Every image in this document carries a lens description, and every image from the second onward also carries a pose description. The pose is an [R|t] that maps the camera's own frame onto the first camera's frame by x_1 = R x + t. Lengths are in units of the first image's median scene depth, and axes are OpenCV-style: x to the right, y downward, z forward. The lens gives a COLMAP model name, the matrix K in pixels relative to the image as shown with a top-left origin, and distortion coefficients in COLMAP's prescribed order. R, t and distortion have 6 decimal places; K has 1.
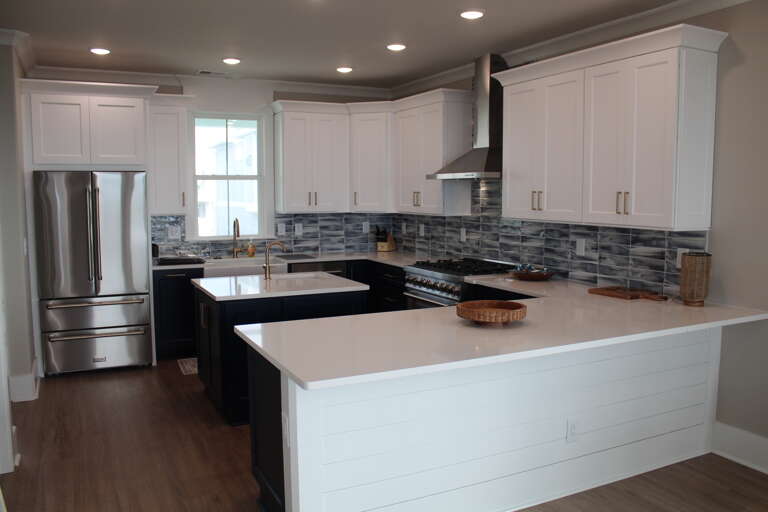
lens RADIAL K [[670.1, 0, 384.0], [0, 670.1, 256.0], [0, 0, 1]] dist [-0.005755, -0.000037]
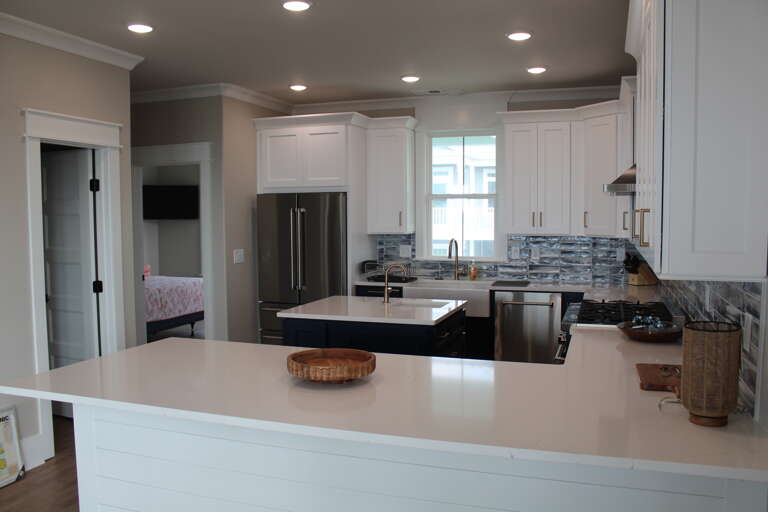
lens RADIAL K [[670.1, 0, 384.0], [0, 670.1, 256.0], [0, 0, 1]] dist [-0.005755, -0.000037]
pose [[0.723863, 0.045309, -0.688454, 0.359852], [-0.064501, 0.997915, -0.002143, -0.022409], [0.686922, 0.045958, 0.725277, 0.227317]]
